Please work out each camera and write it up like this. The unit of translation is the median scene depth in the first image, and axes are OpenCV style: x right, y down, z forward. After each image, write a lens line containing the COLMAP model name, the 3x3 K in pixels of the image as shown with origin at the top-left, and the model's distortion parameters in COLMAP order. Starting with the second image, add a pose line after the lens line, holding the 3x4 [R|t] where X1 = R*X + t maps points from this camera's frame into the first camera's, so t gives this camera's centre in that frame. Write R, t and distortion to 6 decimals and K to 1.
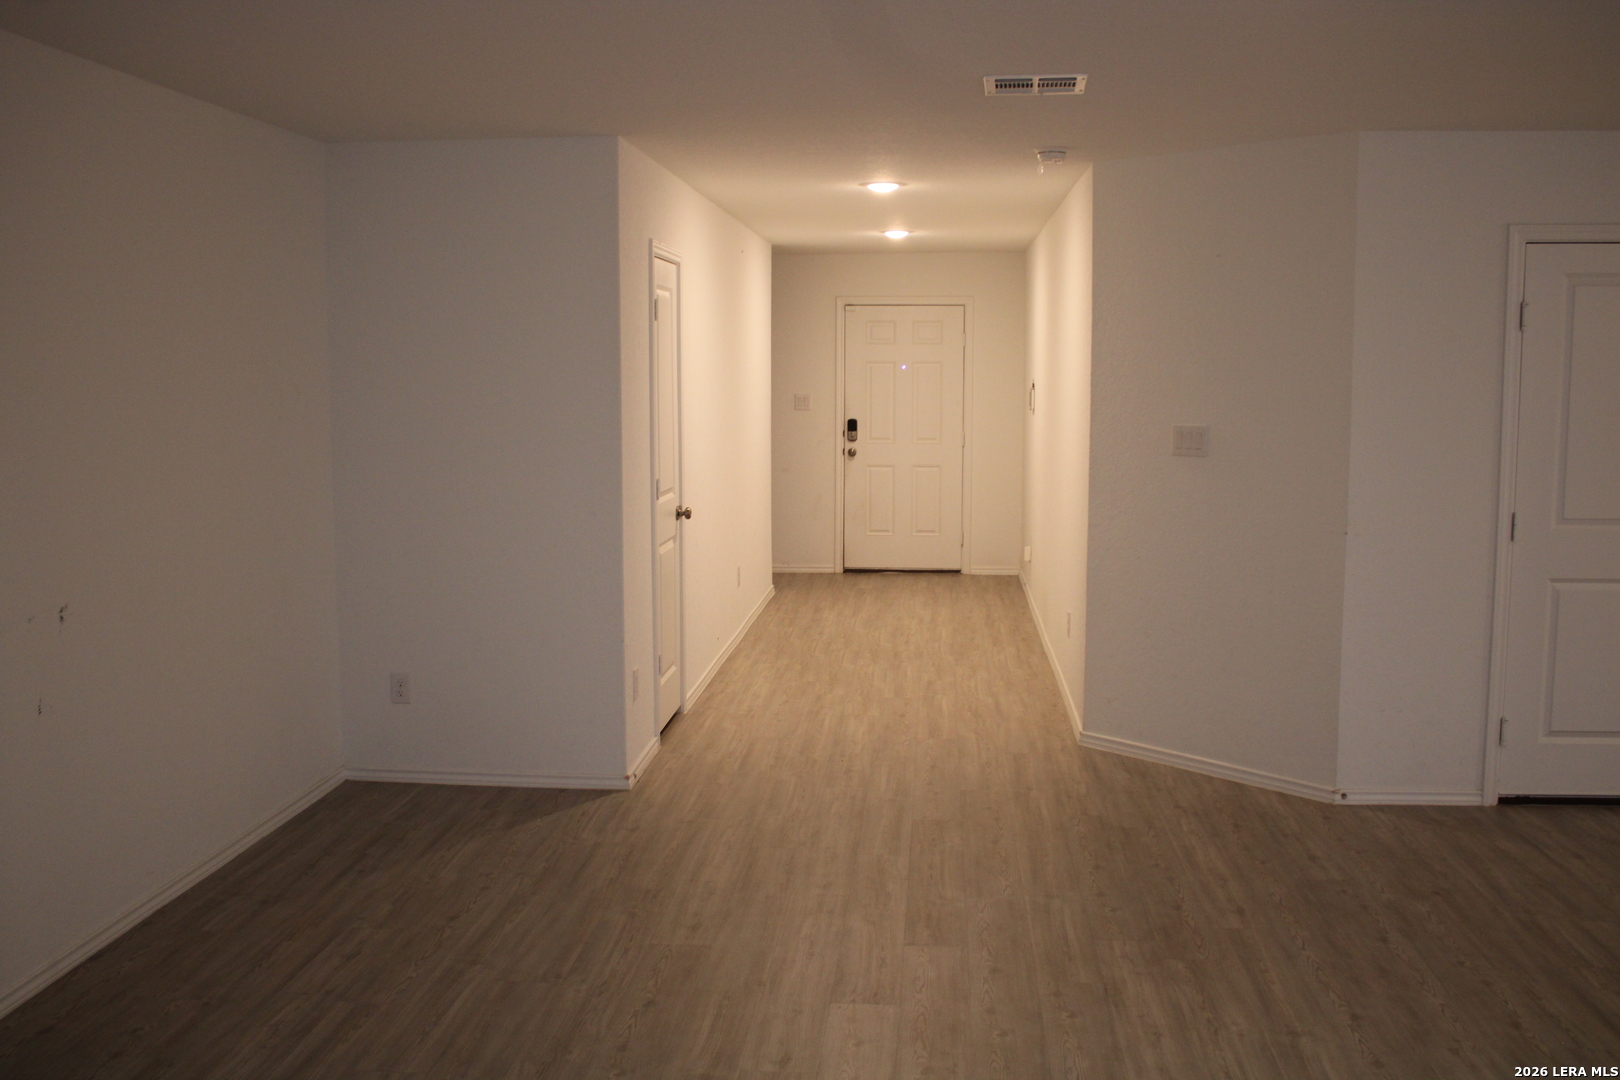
lens RADIAL K [[1548.6, 0, 801.4], [0, 1548.6, 539.5], [0, 0, 1]] dist [-0.145174, 0.159028]
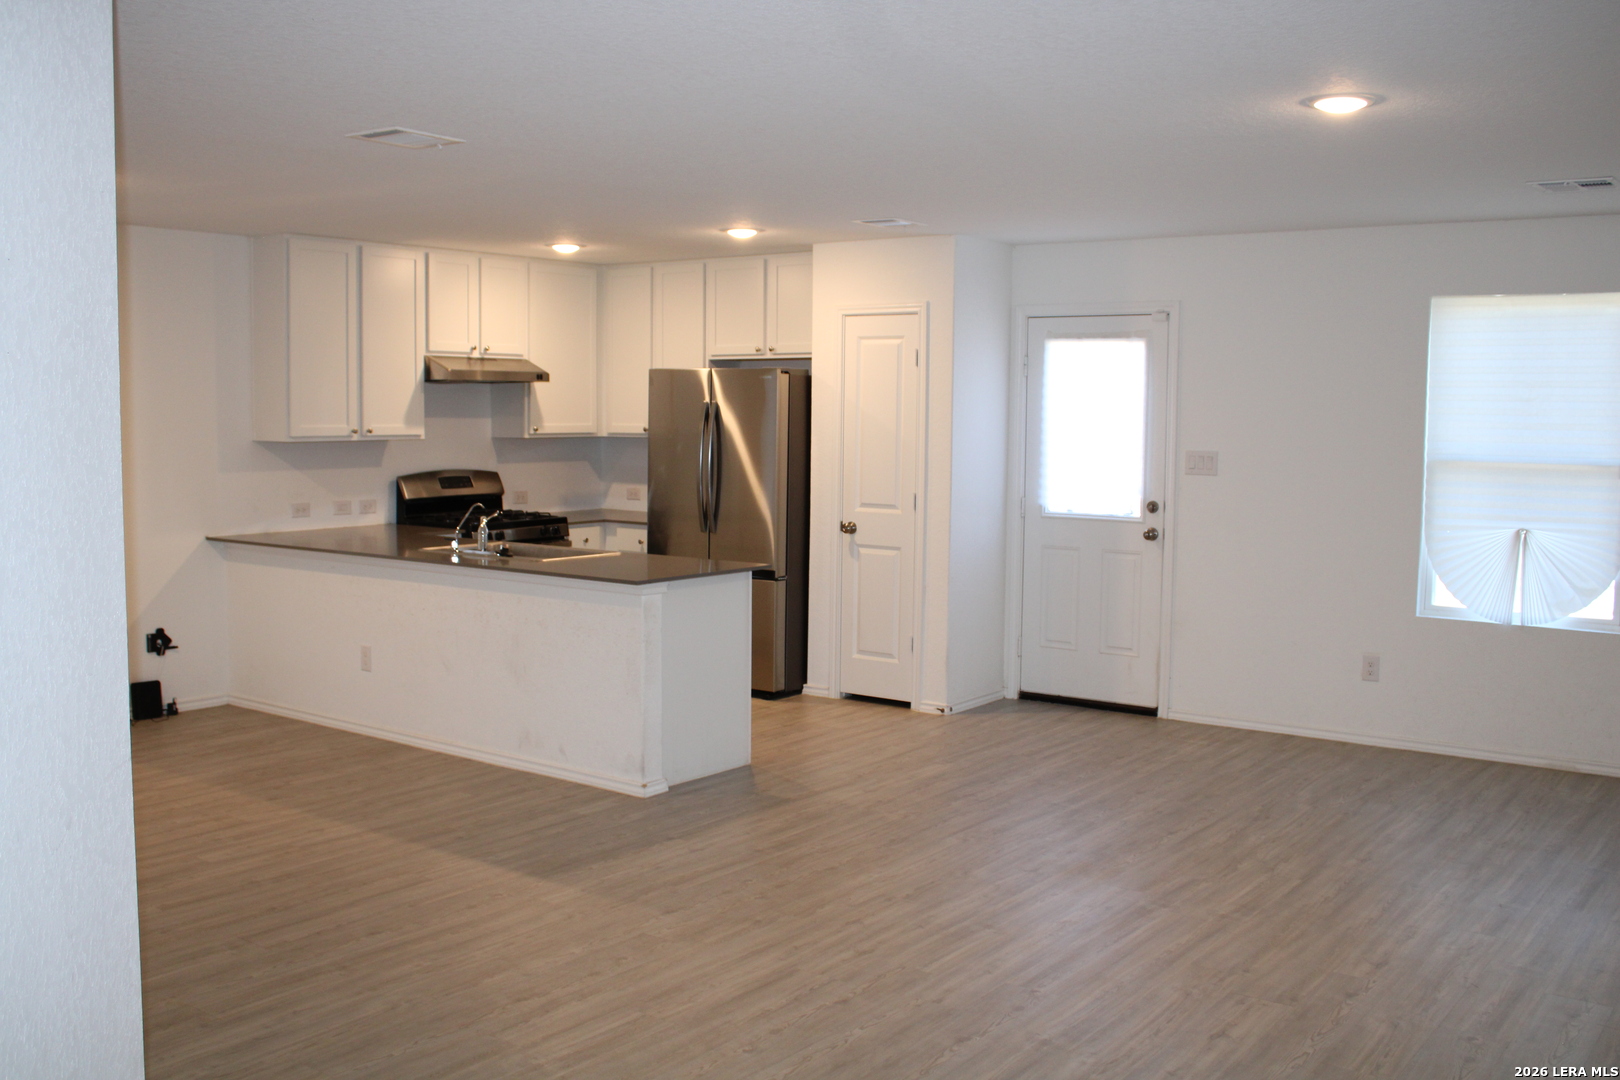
lens RADIAL K [[1548.6, 0, 801.4], [0, 1548.6, 539.5], [0, 0, 1]] dist [-0.145174, 0.159028]
pose [[-0.853153, -0.052837, 0.518977, -0.035605], [0.049160, 0.982287, 0.180822, -0.137037], [-0.519338, 0.179782, -0.835444, 1.257092]]
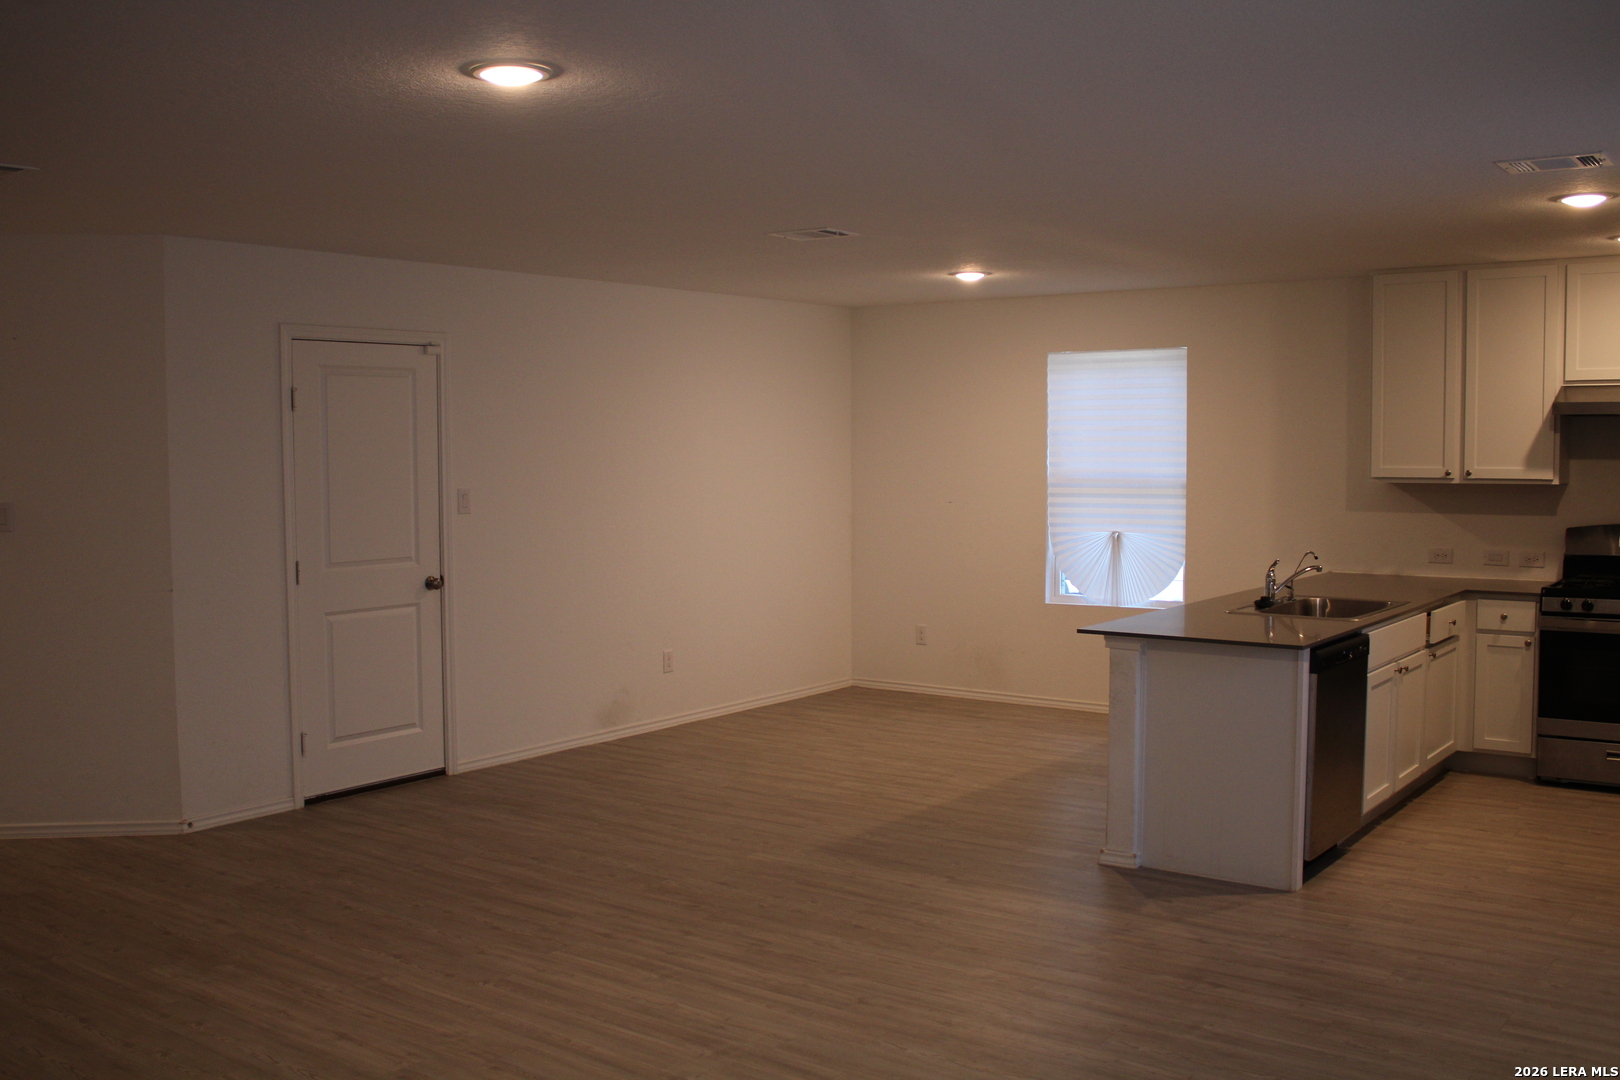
lens RADIAL K [[1548.6, 0, 801.4], [0, 1548.6, 539.5], [0, 0, 1]] dist [-0.145174, 0.159028]
pose [[0.524668, -0.055994, 0.849463, -0.346916], [0.100609, 0.994920, 0.003442, 0.001290], [-0.845341, 0.083658, 0.527636, 0.014862]]
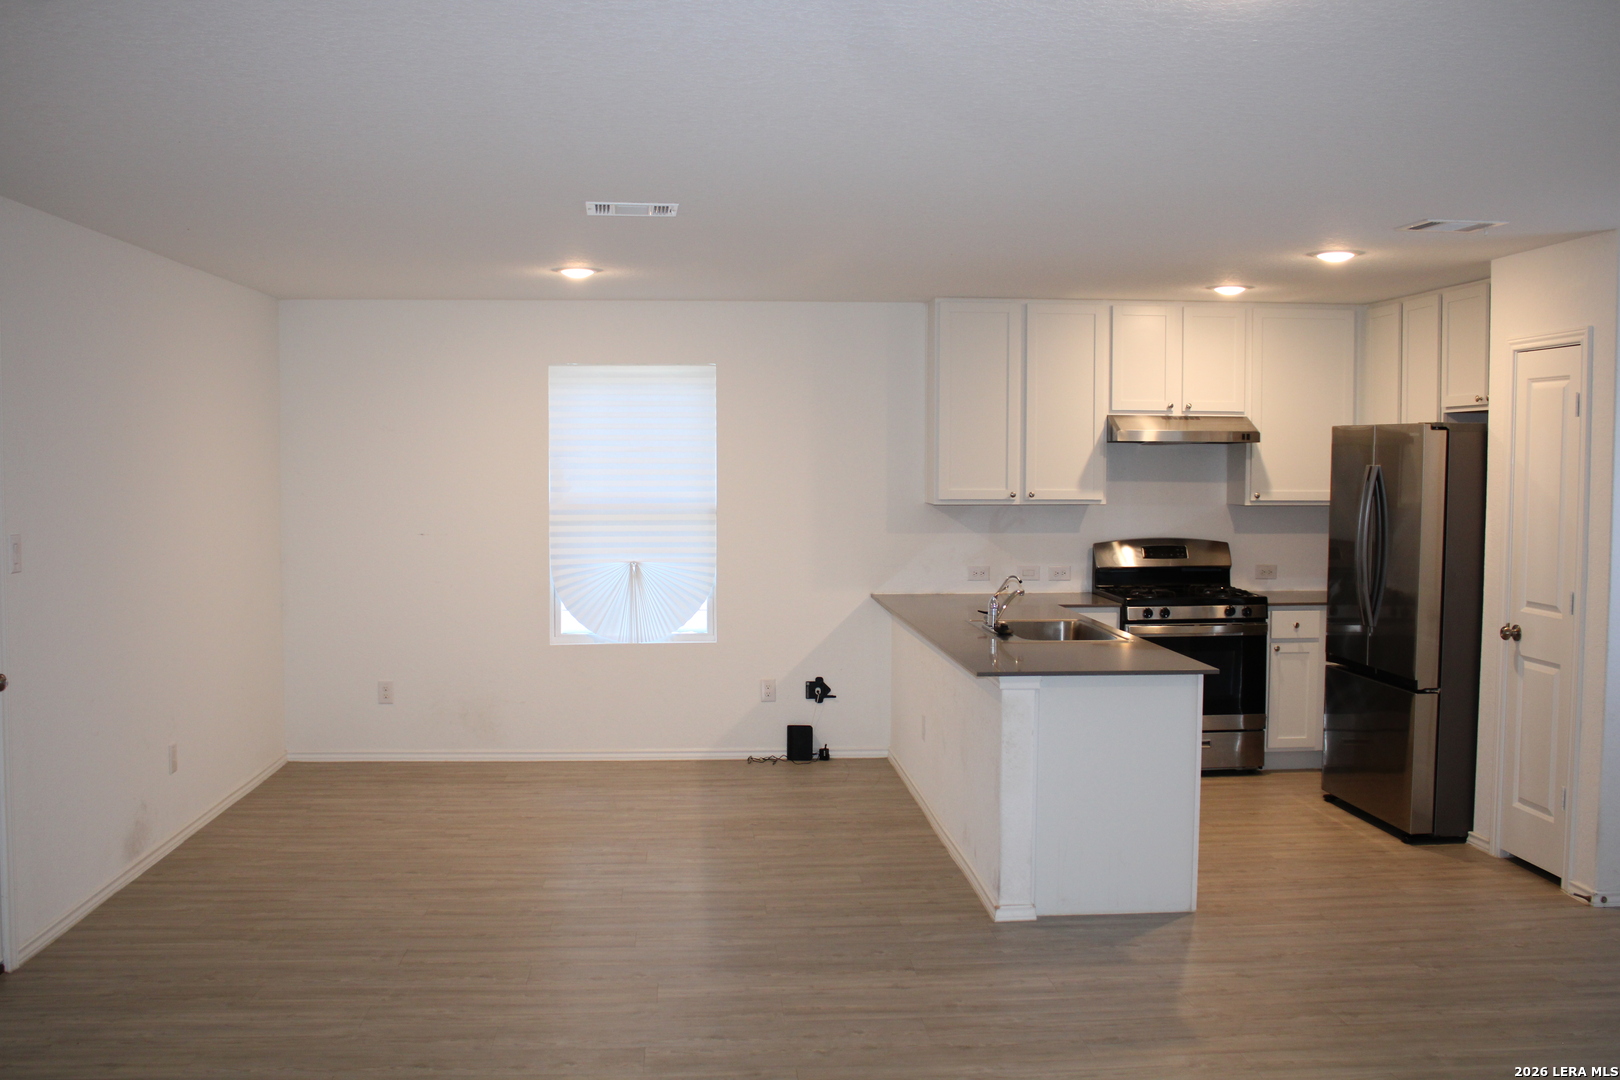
lens RADIAL K [[1548.6, 0, 801.4], [0, 1548.6, 539.5], [0, 0, 1]] dist [-0.145174, 0.159028]
pose [[-0.162380, -0.053389, 0.985283, -0.290365], [0.108821, 0.991475, 0.071659, -0.078086], [-0.980709, 0.118855, -0.155186, 0.655548]]
